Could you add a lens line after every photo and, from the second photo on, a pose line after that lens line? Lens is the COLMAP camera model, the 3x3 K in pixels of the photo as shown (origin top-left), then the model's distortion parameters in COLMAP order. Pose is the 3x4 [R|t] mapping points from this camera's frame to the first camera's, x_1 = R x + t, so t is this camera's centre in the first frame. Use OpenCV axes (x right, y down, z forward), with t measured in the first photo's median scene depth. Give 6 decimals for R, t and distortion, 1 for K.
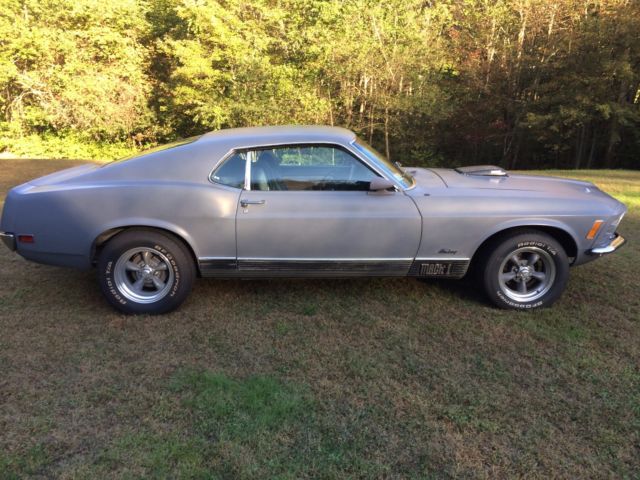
lens RADIAL K [[549.7, 0, 320.0], [0, 549.7, 240.0], [0, 0, 1]] dist [0.077065, -0.112479]
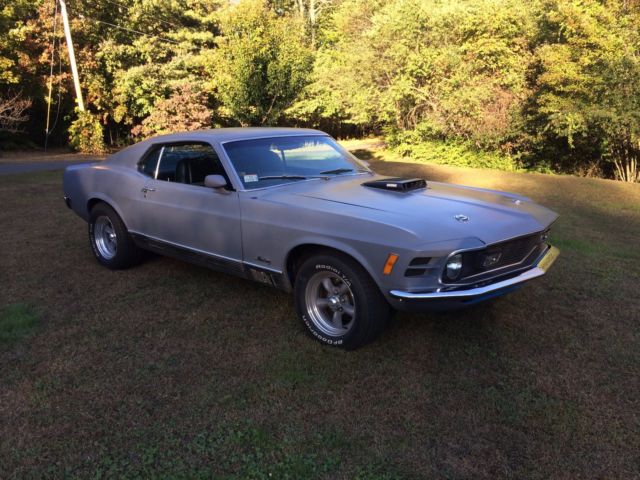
lens RADIAL K [[549.7, 0, 320.0], [0, 549.7, 240.0], [0, 0, 1]] dist [0.077065, -0.112479]
pose [[0.736812, 0.153572, -0.658425, 0.133300], [-0.163943, 0.985379, 0.046371, -0.010601], [0.655920, 0.073778, 0.751216, 0.051345]]
